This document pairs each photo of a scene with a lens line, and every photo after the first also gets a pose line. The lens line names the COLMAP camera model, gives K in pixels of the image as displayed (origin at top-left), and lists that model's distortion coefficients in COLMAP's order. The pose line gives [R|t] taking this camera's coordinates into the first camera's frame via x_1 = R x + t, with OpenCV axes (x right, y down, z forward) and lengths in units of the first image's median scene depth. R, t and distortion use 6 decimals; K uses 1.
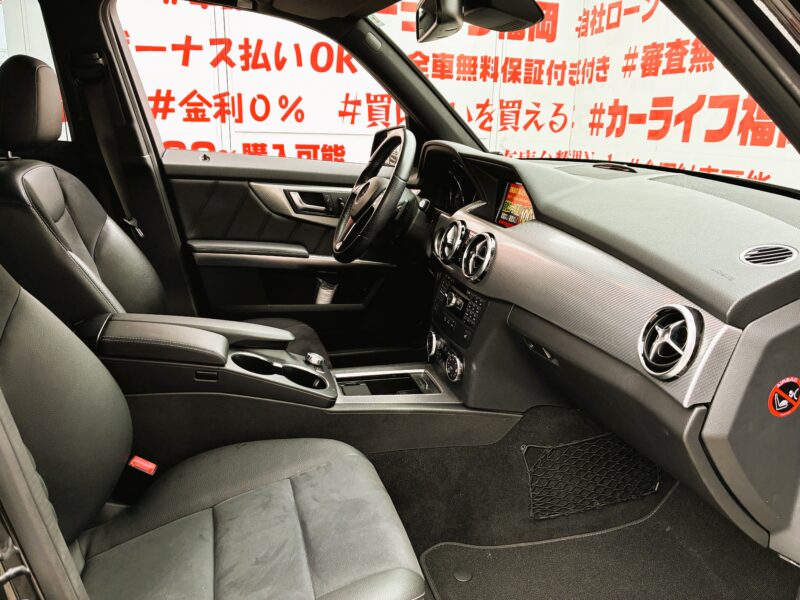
lens RADIAL K [[608.4, 0, 402.8], [0, 608.4, 279.0], [0, 0, 1]] dist [0.051633, -0.091944]
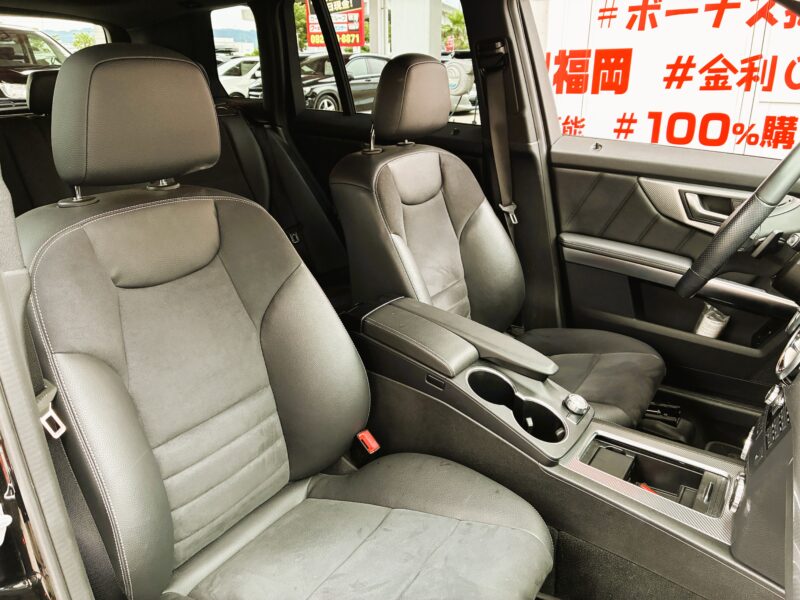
lens RADIAL K [[608.4, 0, 402.8], [0, 608.4, 279.0], [0, 0, 1]] dist [0.051633, -0.091944]
pose [[0.637667, 0.216849, -0.739160, 0.202943], [-0.169614, 0.975534, 0.139870, -0.080497], [0.751406, 0.036182, 0.658847, 0.177384]]
